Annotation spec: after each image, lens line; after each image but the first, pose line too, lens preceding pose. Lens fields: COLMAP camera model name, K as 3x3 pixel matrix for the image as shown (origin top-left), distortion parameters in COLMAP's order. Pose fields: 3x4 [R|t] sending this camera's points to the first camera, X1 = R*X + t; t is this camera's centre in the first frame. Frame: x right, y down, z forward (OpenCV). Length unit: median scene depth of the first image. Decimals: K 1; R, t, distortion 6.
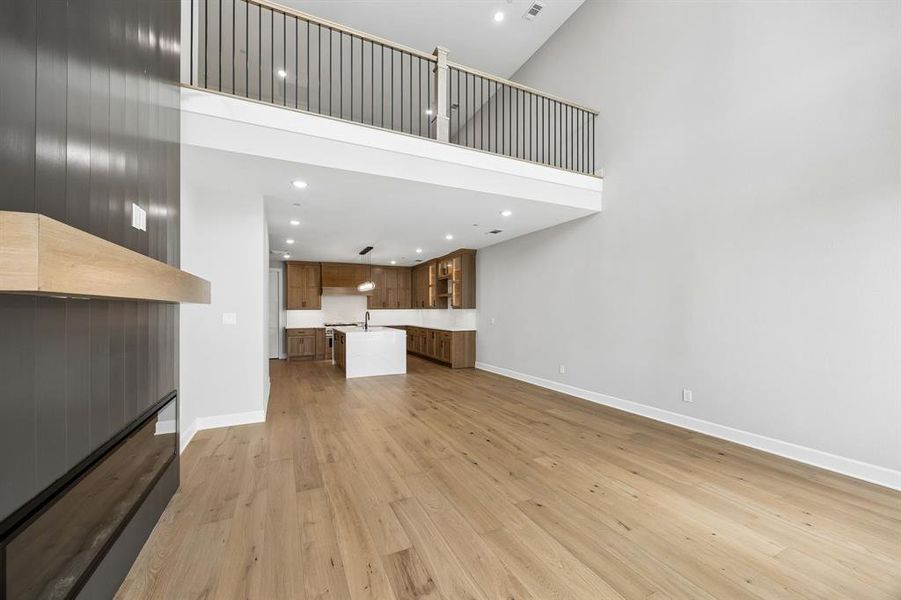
lens RADIAL K [[365.8, 0, 465.5], [0, 365.8, 309.0], [0, 0, 1]] dist [-0.000804, -0.000131]
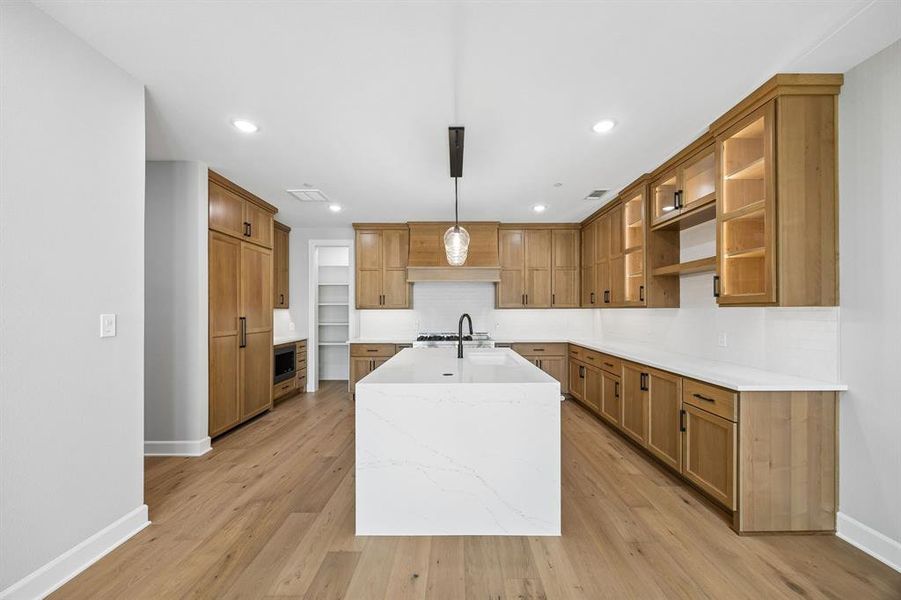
lens RADIAL K [[365.8, 0, 465.5], [0, 365.8, 309.0], [0, 0, 1]] dist [-0.000804, -0.000131]
pose [[0.900363, -0.000264, -0.435140, -0.082734], [-0.000388, 0.999999, -0.001410, 0.001817], [0.435139, 0.001438, 0.900362, 0.561985]]
